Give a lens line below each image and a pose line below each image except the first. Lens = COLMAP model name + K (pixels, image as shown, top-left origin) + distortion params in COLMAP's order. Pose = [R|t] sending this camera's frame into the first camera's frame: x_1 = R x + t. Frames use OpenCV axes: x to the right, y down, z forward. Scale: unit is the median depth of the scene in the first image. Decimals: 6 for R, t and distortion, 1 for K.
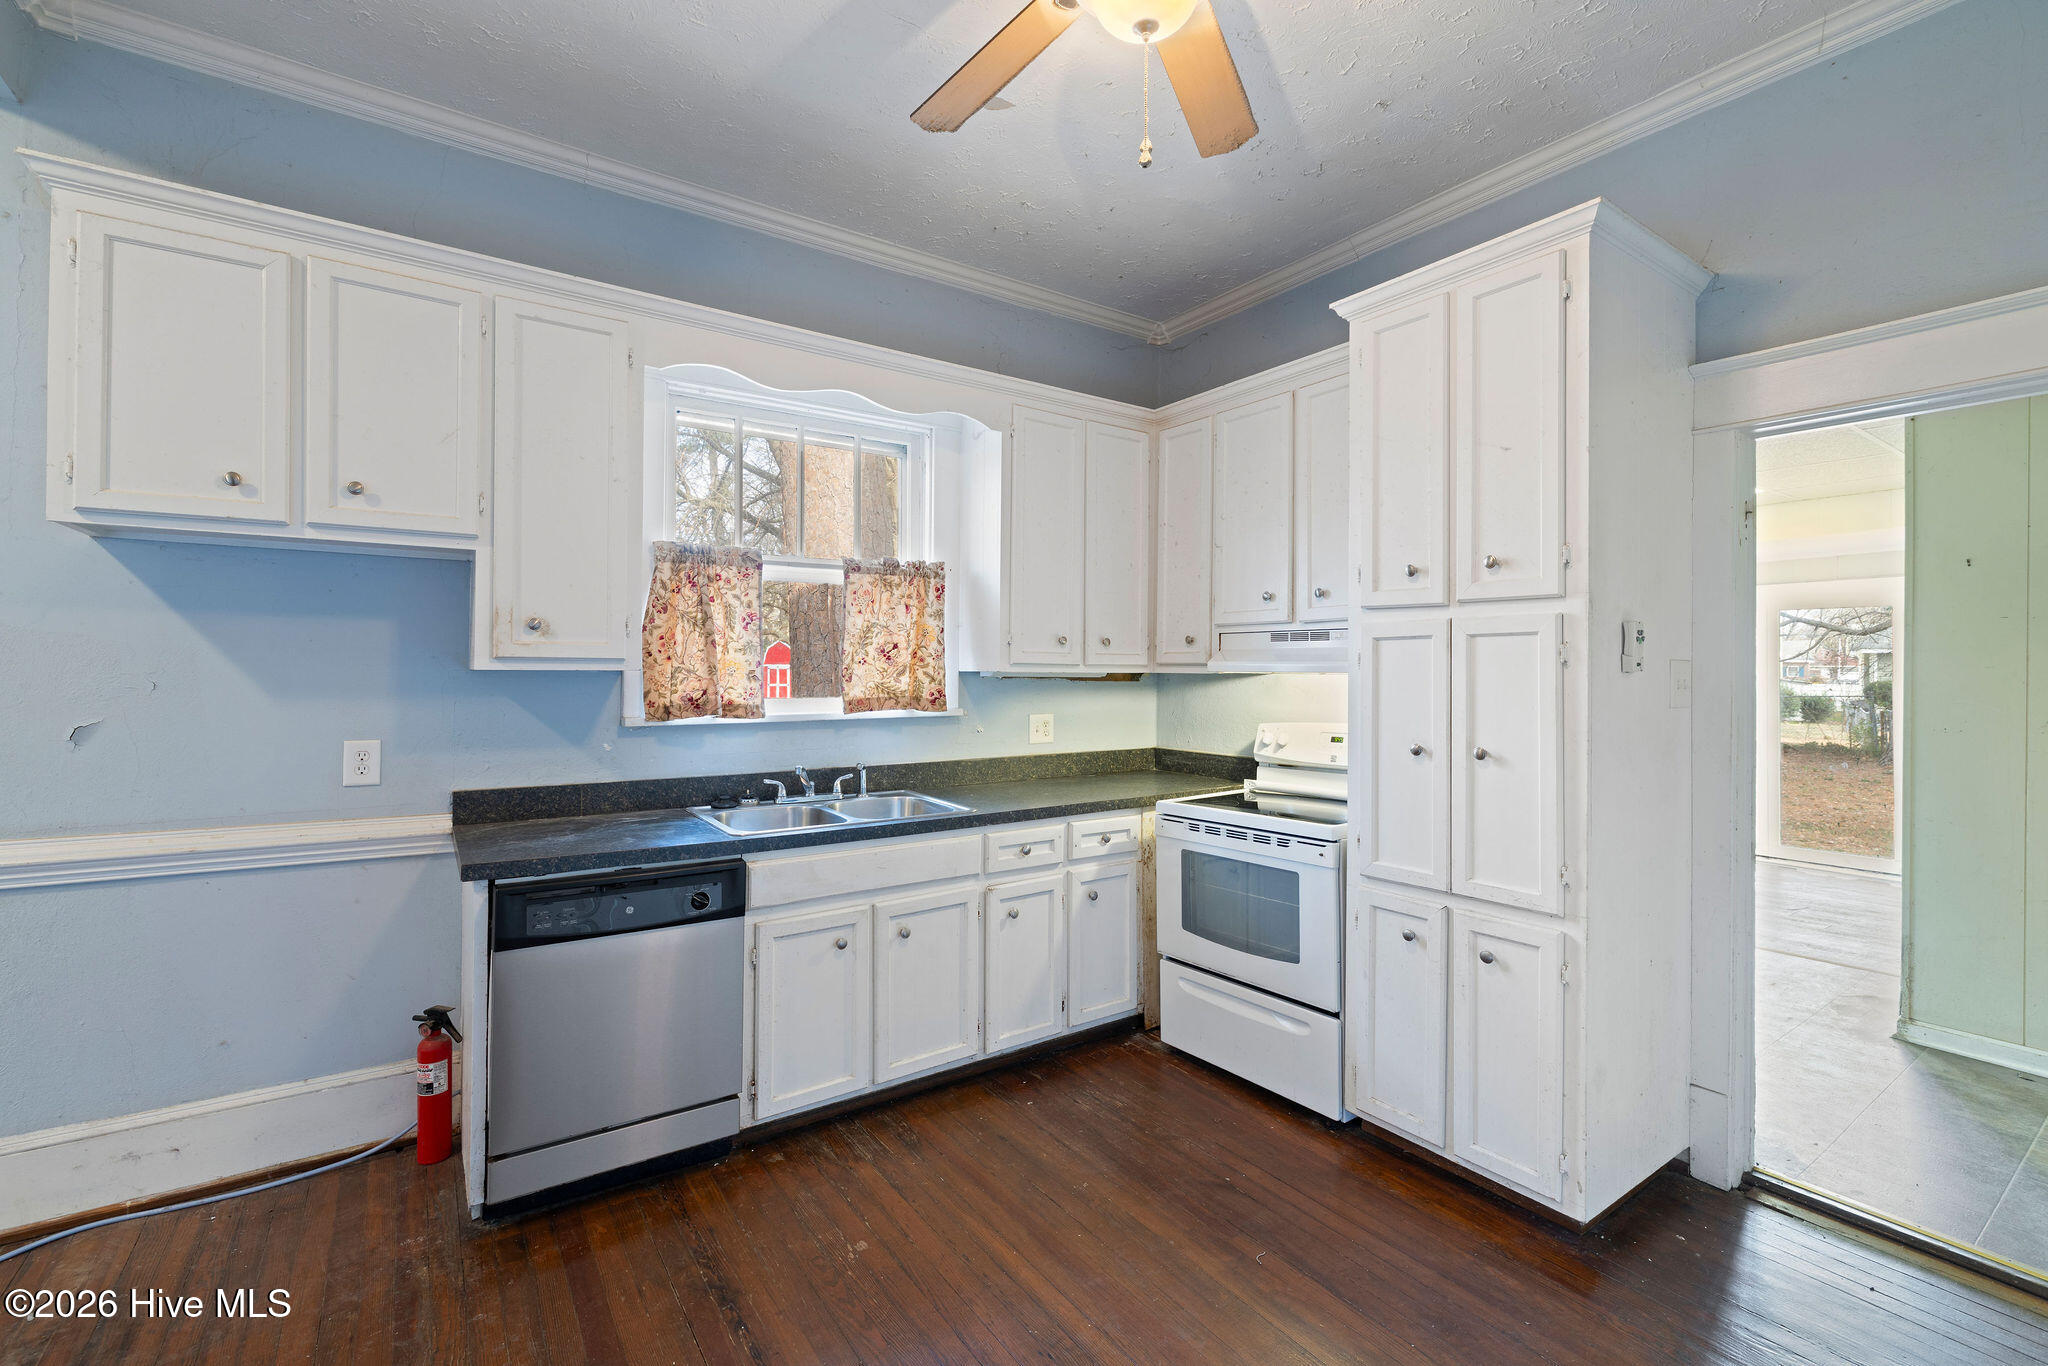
lens RADIAL K [[890.7, 0, 1027.3], [0, 890.7, 662.5], [0, 0, 1]] dist [0.003588, 0.000551]
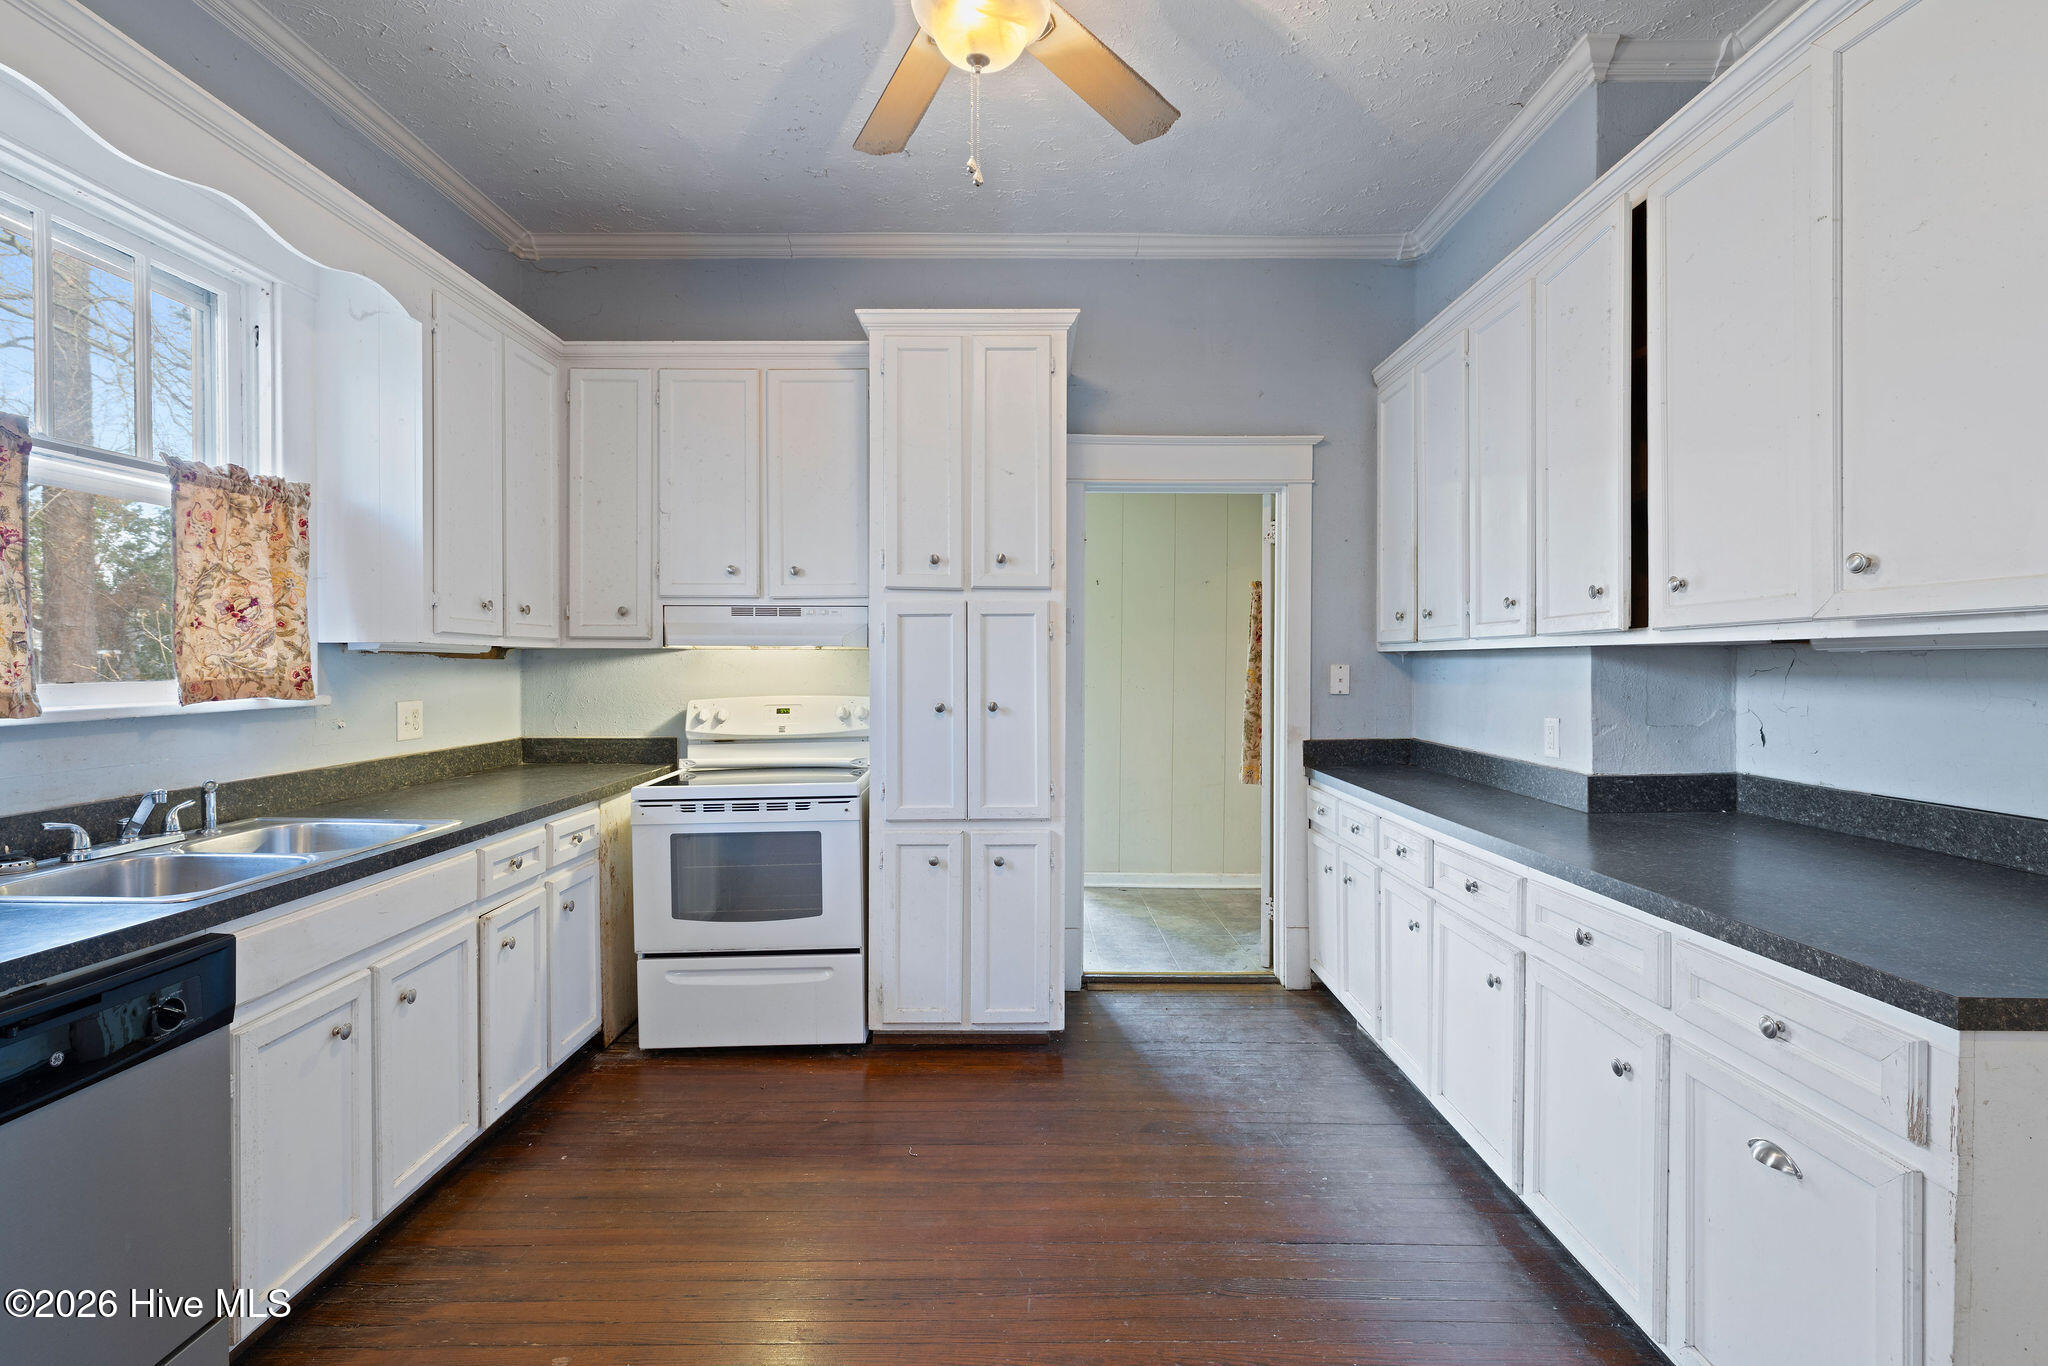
lens RADIAL K [[939.2, 0, 1023.0], [0, 939.2, 673.2], [0, 0, 1]] dist [0.001549, 0.000239]
pose [[0.572095, -0.013344, 0.820079, -0.443203], [-0.005454, 0.999784, 0.020073, 0.019864], [-0.820169, -0.015957, 0.571898, 0.143086]]
